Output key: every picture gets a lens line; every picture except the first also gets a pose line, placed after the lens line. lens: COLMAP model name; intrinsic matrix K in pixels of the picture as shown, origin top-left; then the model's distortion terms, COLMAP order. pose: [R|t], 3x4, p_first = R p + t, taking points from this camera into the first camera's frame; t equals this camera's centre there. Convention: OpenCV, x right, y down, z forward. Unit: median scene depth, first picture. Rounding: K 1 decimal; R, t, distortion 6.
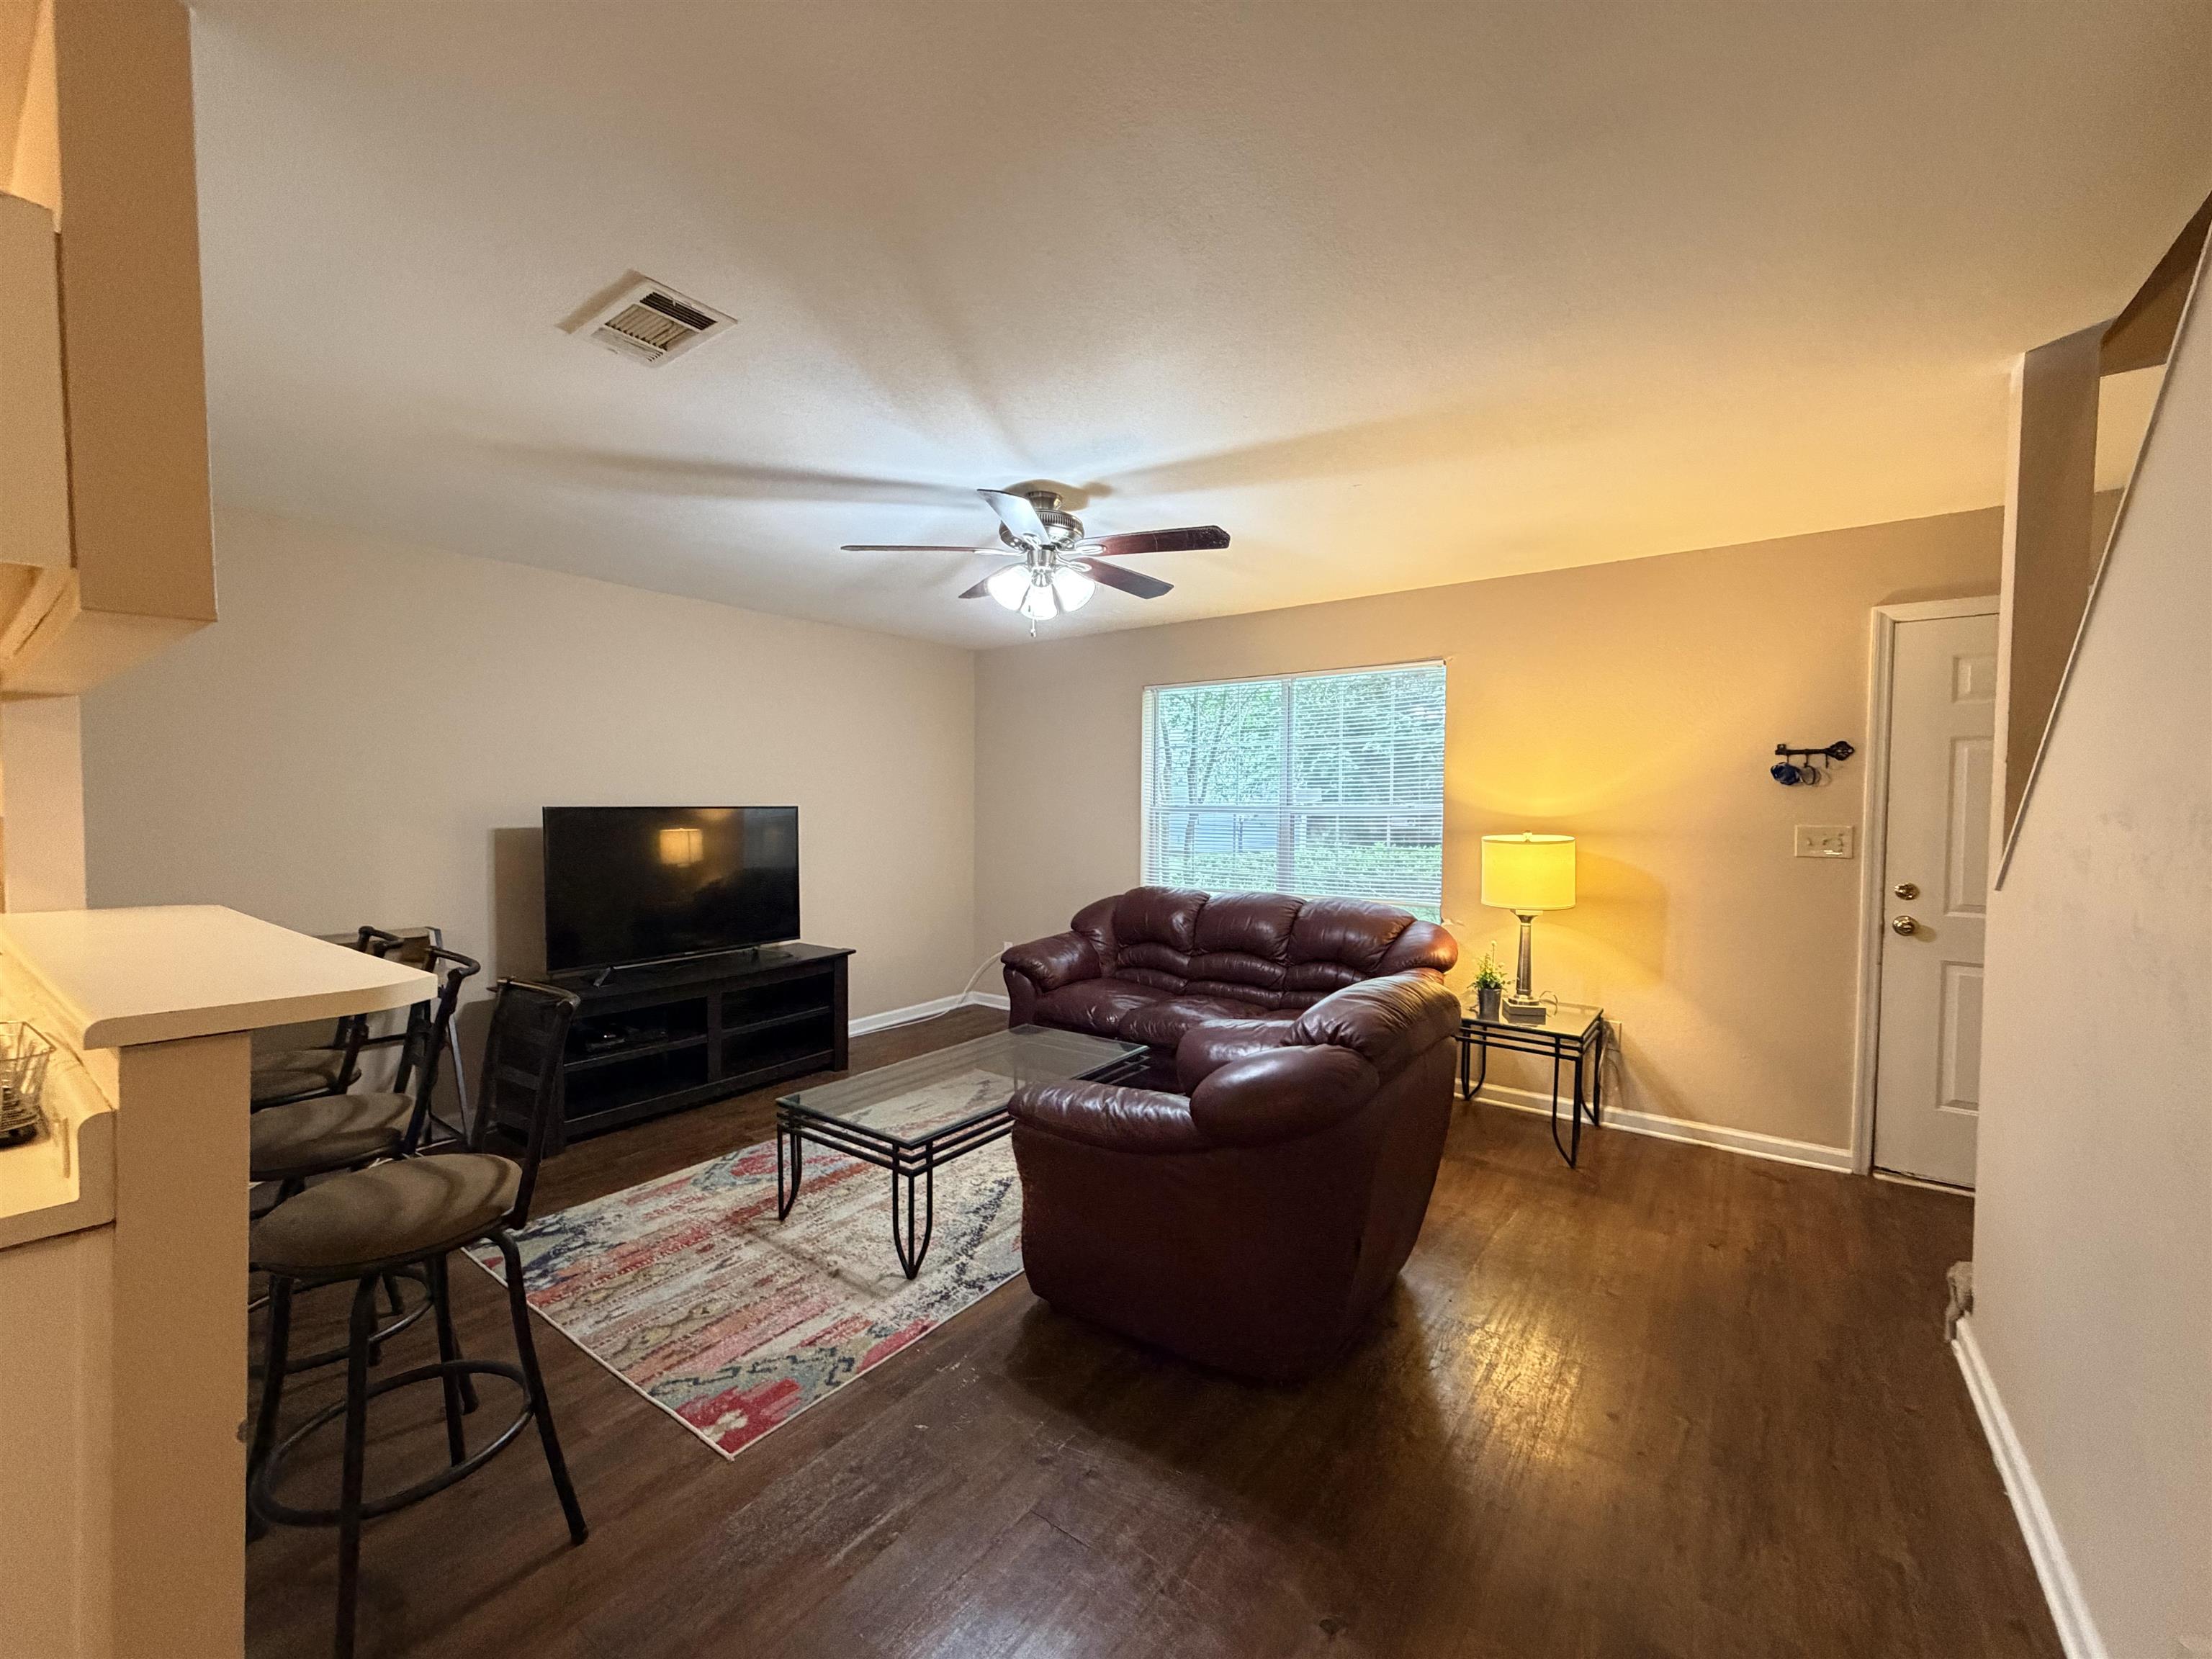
lens RADIAL K [[879.7, 0, 1099.7], [0, 879.7, 835.7], [0, 0, 1]] dist [0.001488, 0.000548]
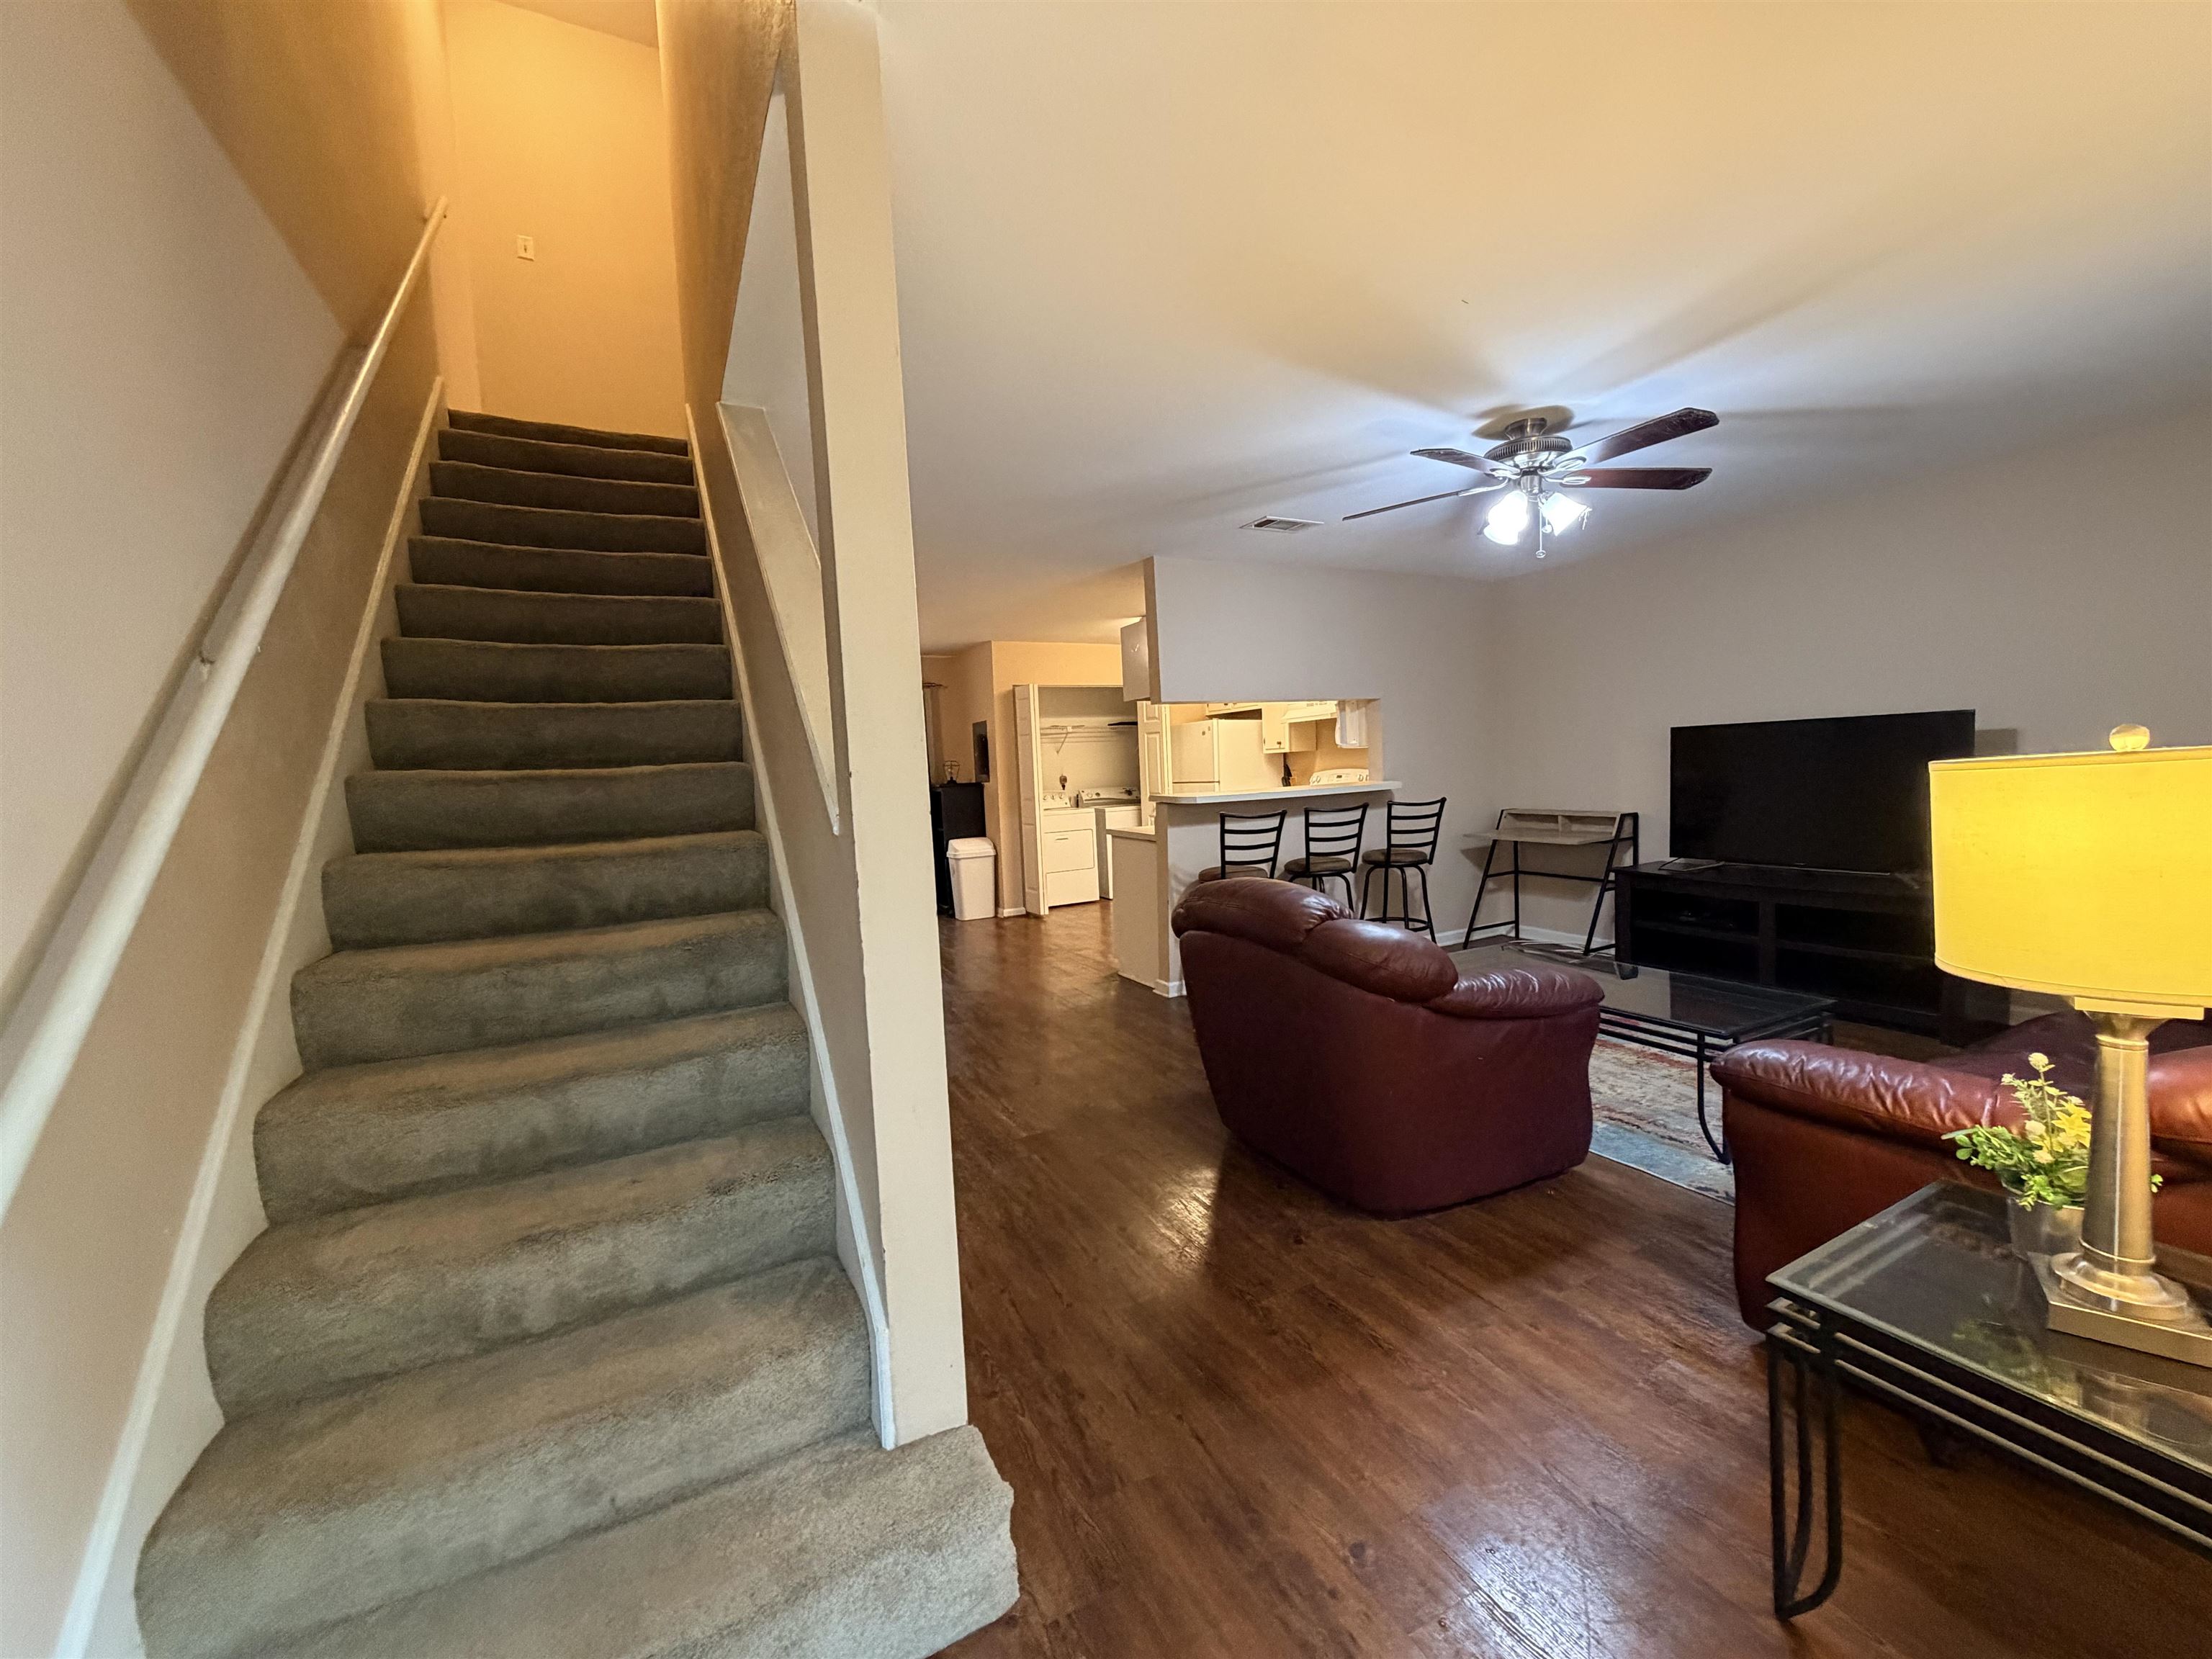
lens RADIAL K [[879.7, 0, 1101.5], [0, 879.7, 824.3], [0, 0, 1]] dist [0.001488, 0.000548]
pose [[-0.440674, 0.075485, -0.894488, 0.882823], [0.011343, 0.996847, 0.078535, -0.000047], [0.897596, 0.024462, -0.440140, 0.802382]]
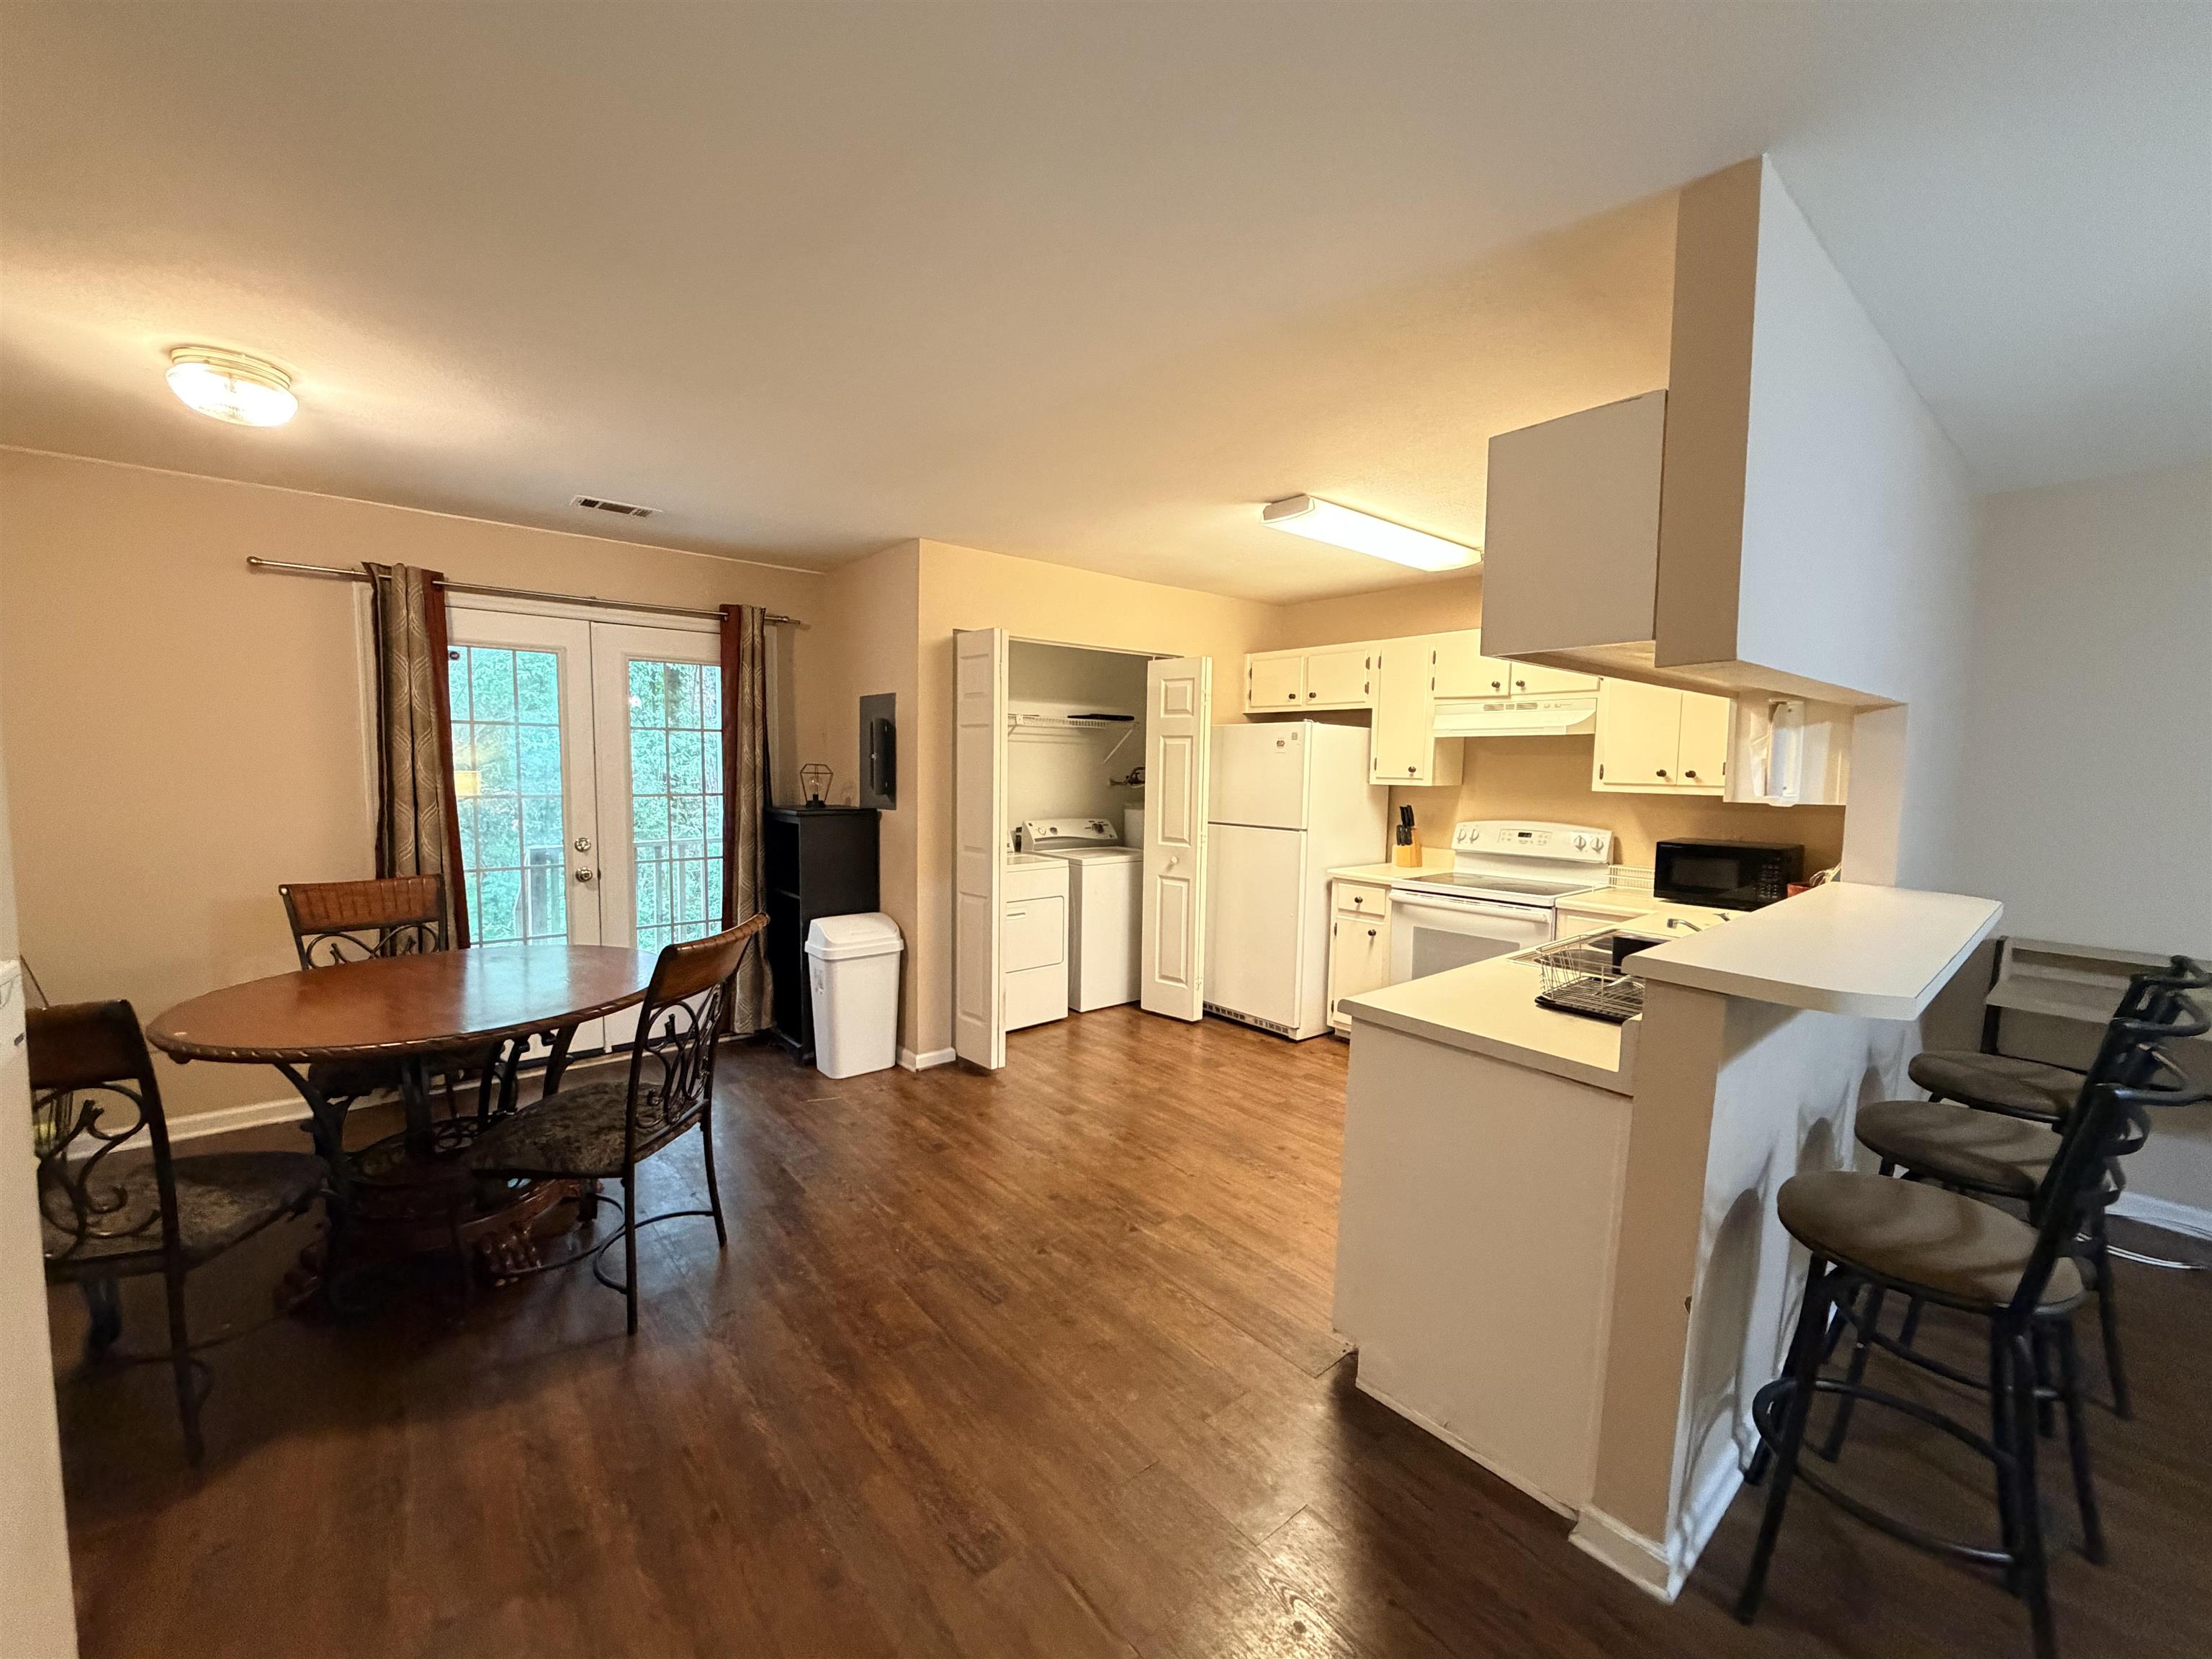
lens RADIAL K [[879.7, 0, 1101.0], [0, 879.7, 825.2], [0, 0, 1]] dist [0.001488, 0.000548]
pose [[-0.228243, 0.064962, -0.971435, 0.129842], [-0.051476, 0.995571, 0.078671, -0.020547], [0.972242, 0.067962, -0.223888, 0.133587]]
